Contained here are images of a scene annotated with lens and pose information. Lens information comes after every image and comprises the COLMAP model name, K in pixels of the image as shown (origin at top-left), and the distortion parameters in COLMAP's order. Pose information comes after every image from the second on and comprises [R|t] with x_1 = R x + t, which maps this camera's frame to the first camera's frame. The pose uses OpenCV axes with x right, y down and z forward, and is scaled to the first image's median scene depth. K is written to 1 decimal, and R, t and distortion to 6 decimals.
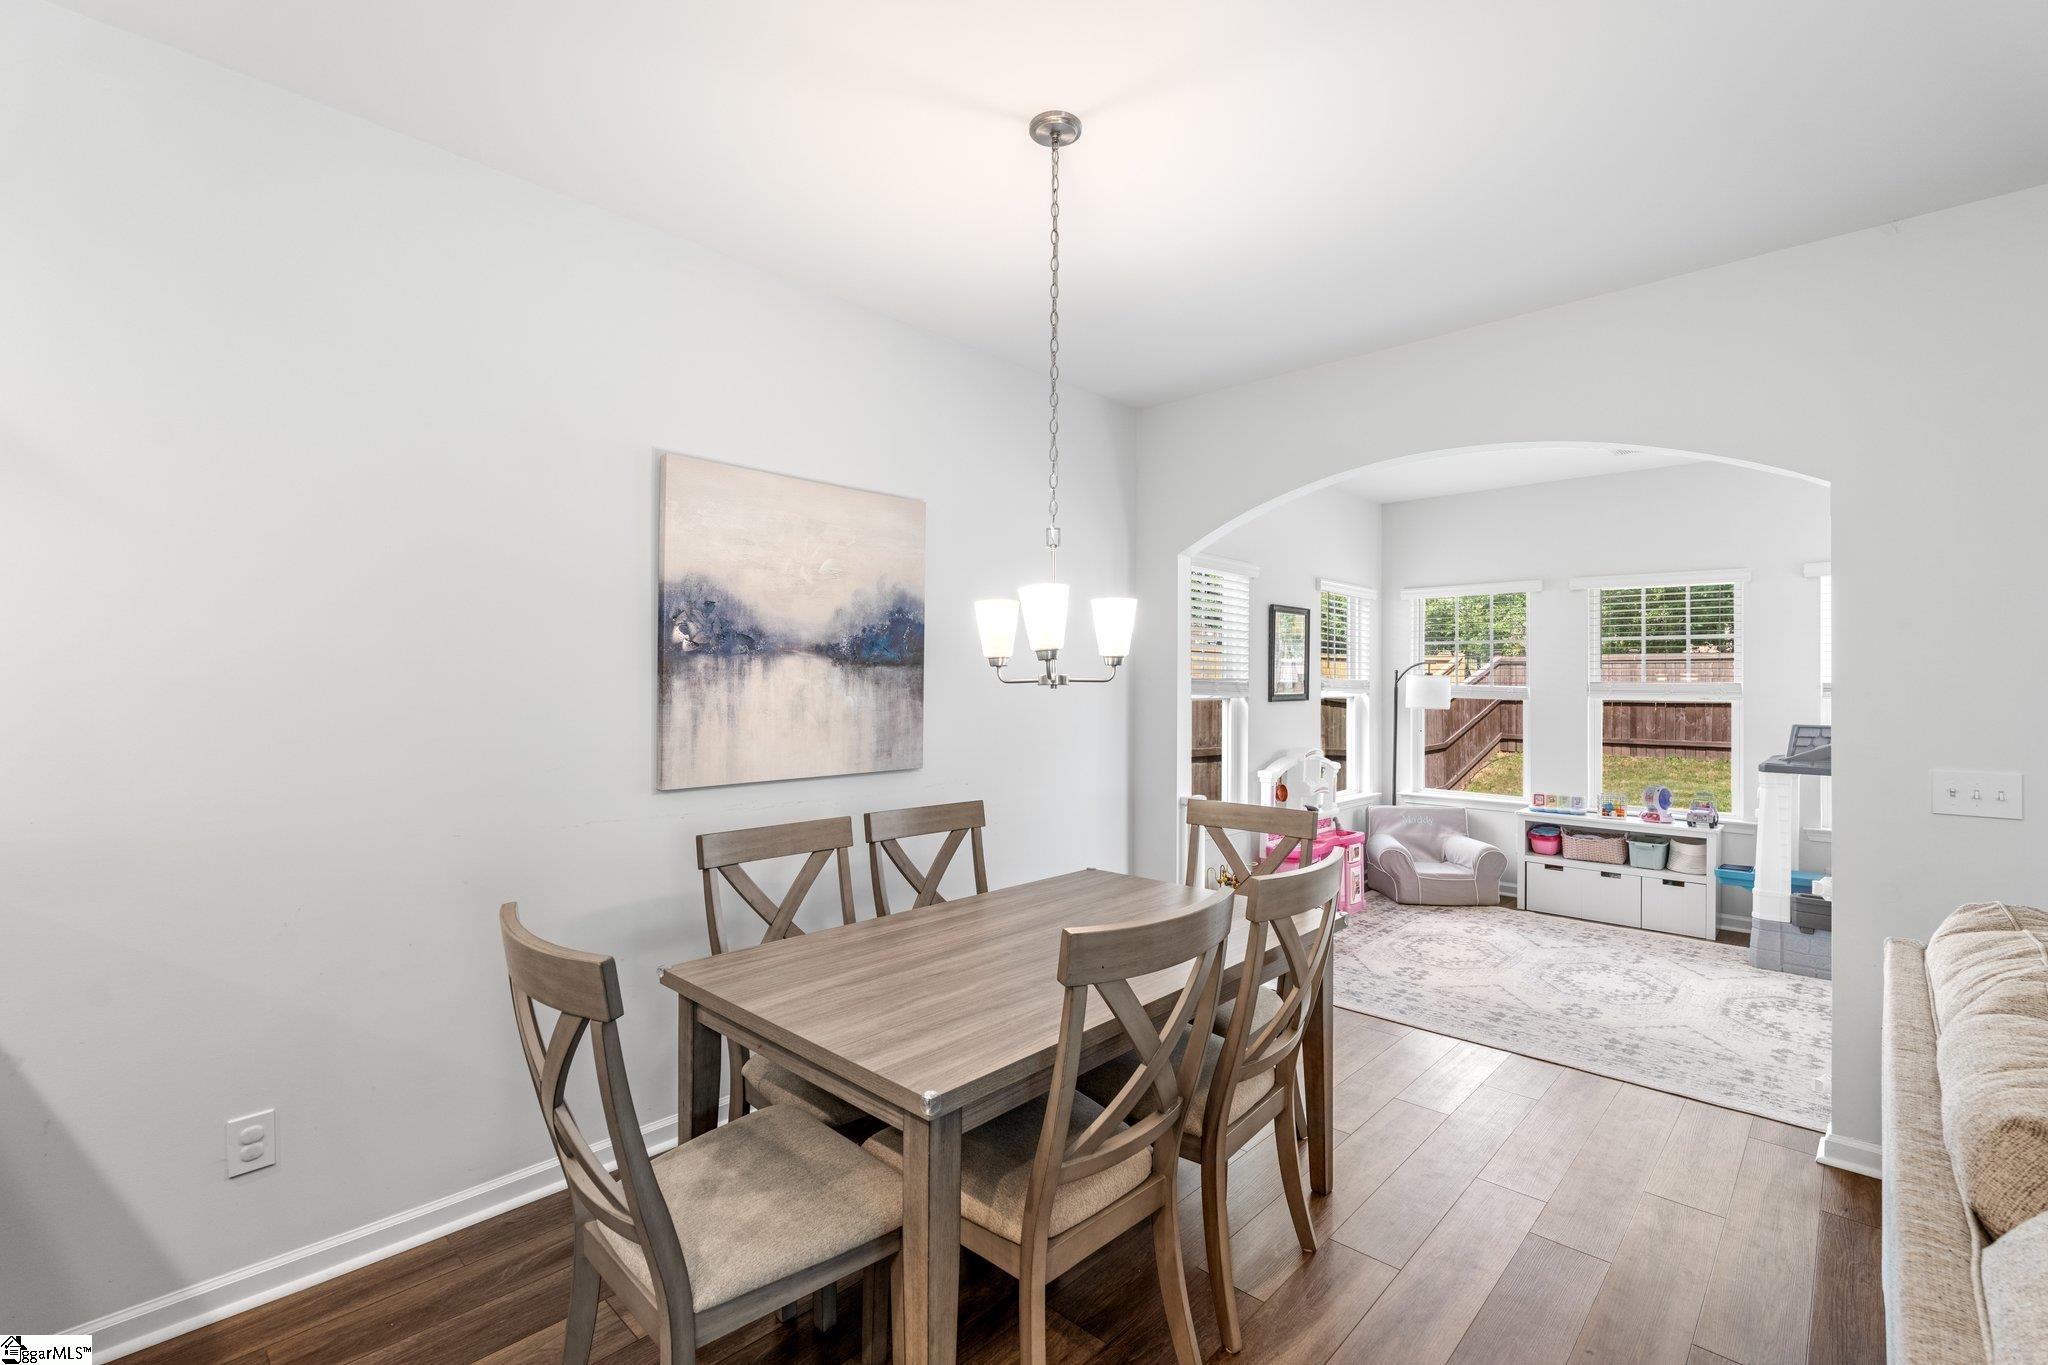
lens RADIAL K [[892.2, 0, 1029.2], [0, 892.2, 676.7], [0, 0, 1]] dist [-0.009405, 0.002375]
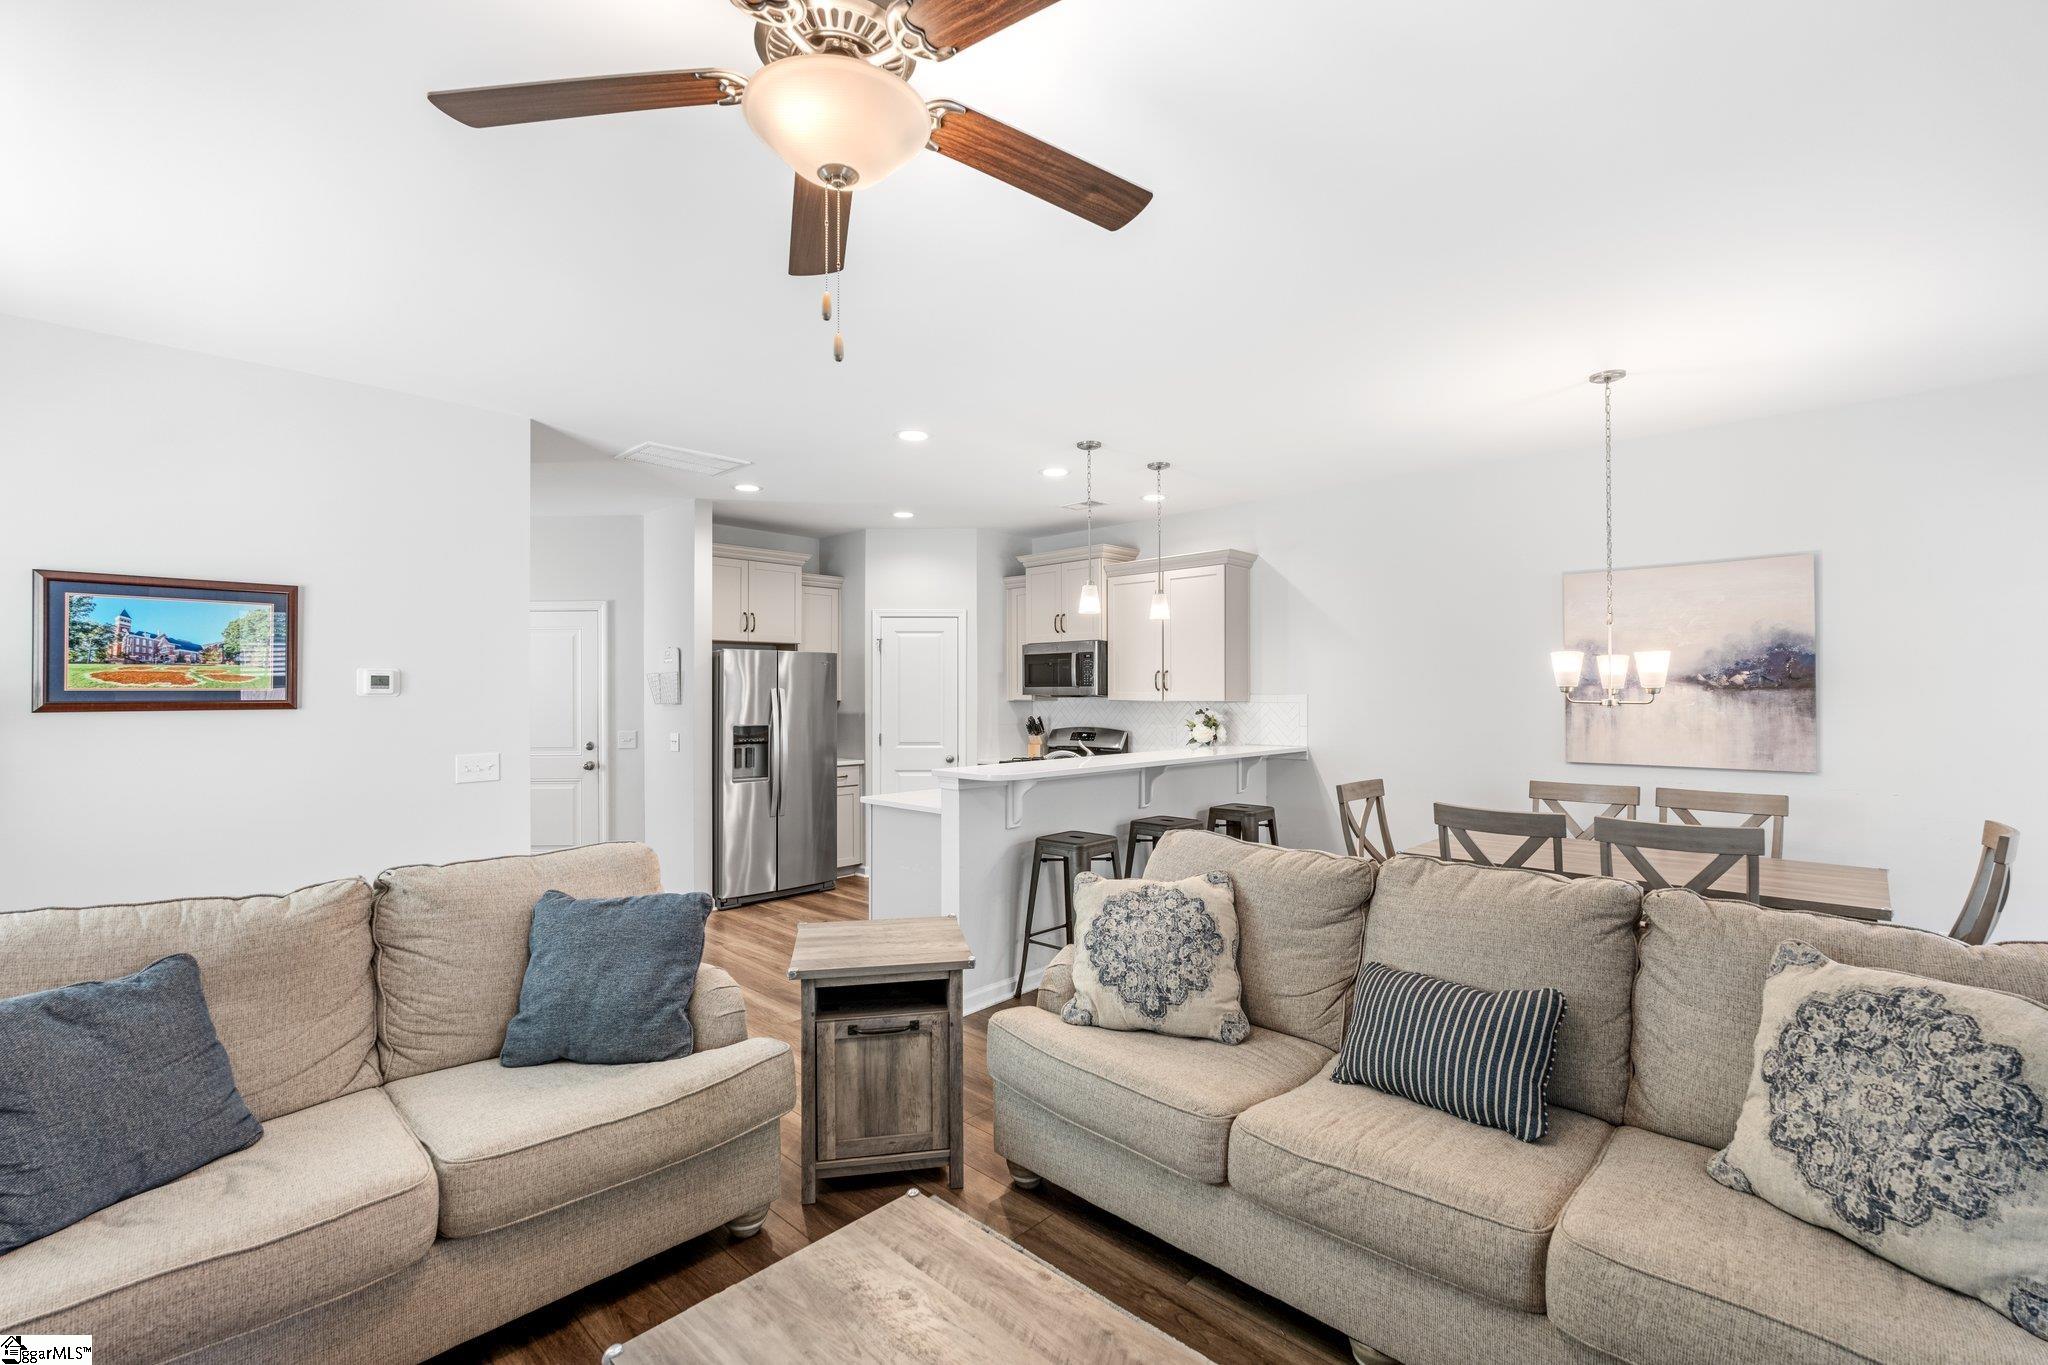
lens RADIAL K [[892.2, 0, 1025.0], [0, 892.2, 694.1], [0, 0, 1]] dist [-0.009405, 0.002375]
pose [[-0.009391, -0.005132, -0.999943, 0.716328], [0.010287, 0.999933, -0.005229, -0.006171], [0.999903, -0.010335, -0.009337, -0.041467]]
